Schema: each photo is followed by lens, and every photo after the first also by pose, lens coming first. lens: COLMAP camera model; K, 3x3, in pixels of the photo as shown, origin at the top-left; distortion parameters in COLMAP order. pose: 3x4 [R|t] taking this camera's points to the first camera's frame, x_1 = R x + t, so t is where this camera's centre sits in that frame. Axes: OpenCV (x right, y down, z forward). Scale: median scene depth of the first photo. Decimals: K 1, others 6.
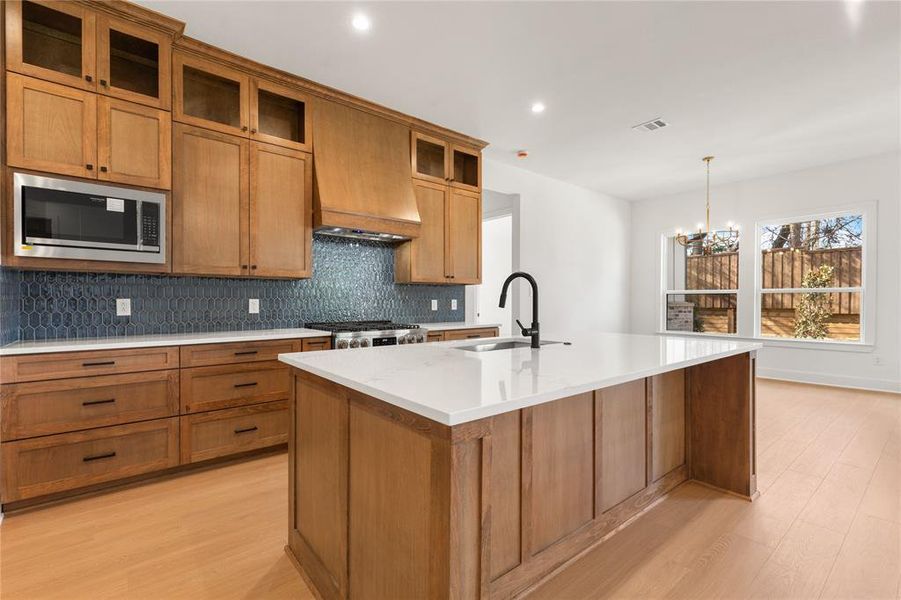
lens RADIAL K [[408.3, 0, 450.4], [0, 408.3, 300.8], [0, 0, 1]] dist [0.005530, -0.000865]
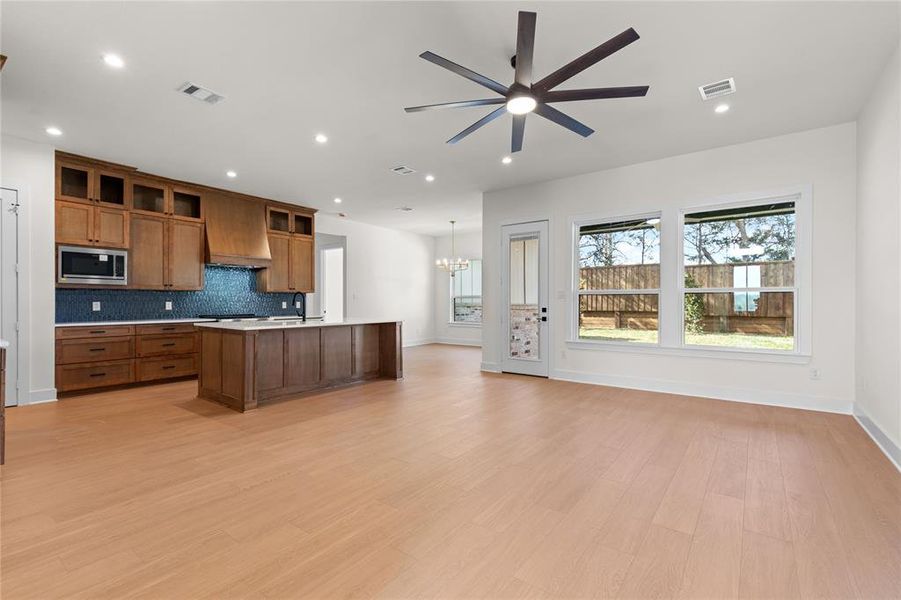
lens RADIAL K [[408.3, 0, 451.0], [0, 408.3, 301.1], [0, 0, 1]] dist [0.005530, -0.000865]
pose [[0.971815, -0.000038, 0.235744, 0.315372], [0.000660, 0.999997, -0.002560, -0.002176], [-0.235743, 0.002643, 0.971812, -1.084272]]
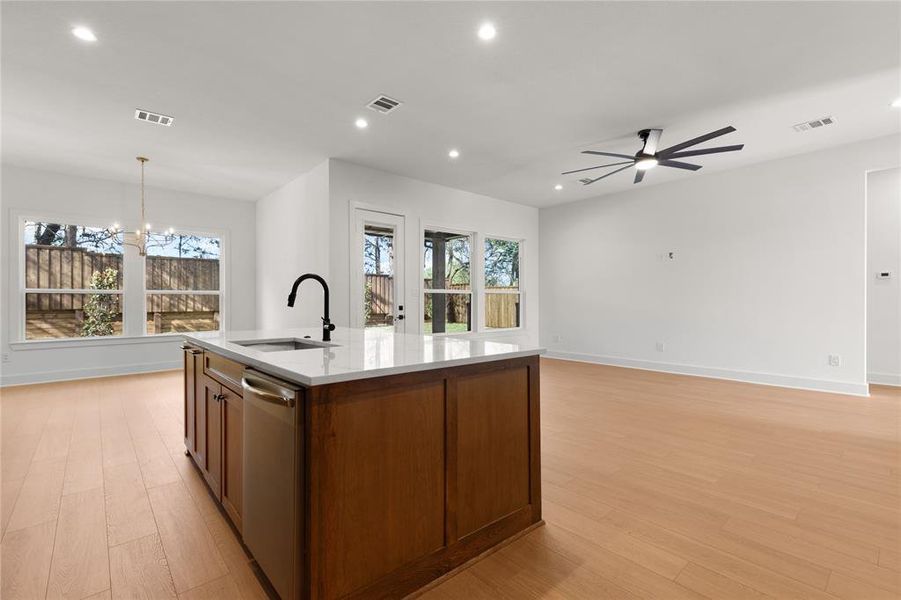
lens RADIAL K [[408.3, 0, 449.2], [0, 408.3, 303.9], [0, 0, 1]] dist [0.005530, -0.000865]
pose [[-0.025805, -0.008964, 0.999627, -0.604371], [0.003970, 0.999951, 0.009069, 0.001160], [-0.999659, 0.004203, -0.025768, 0.422274]]
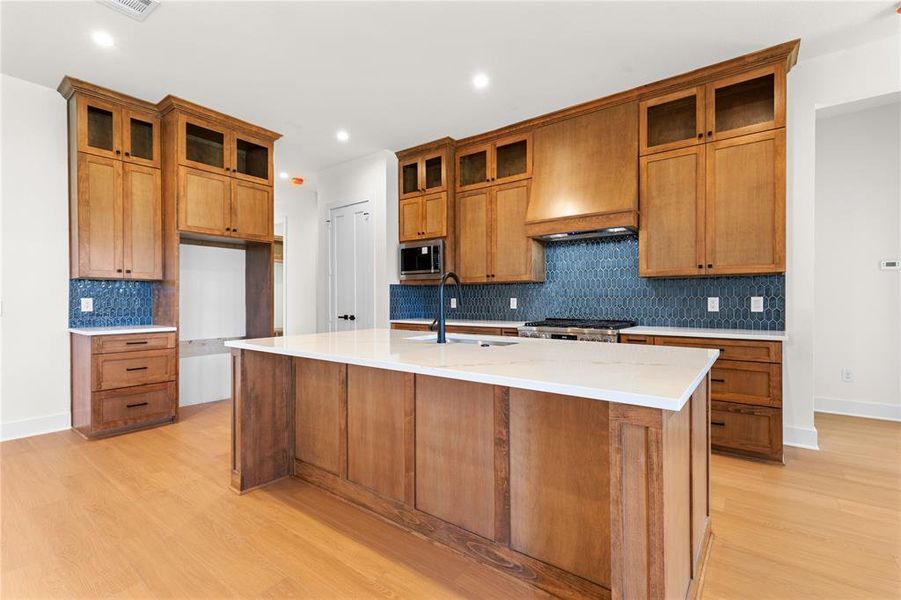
lens RADIAL K [[408.3, 0, 445.1], [0, 408.3, 298.3], [0, 0, 1]] dist [0.005530, -0.000865]
pose [[0.219107, -0.004546, -0.975690, 0.795453], [0.003759, 0.999986, -0.003815, 0.000601], [0.975694, -0.002832, 0.219121, 0.488649]]
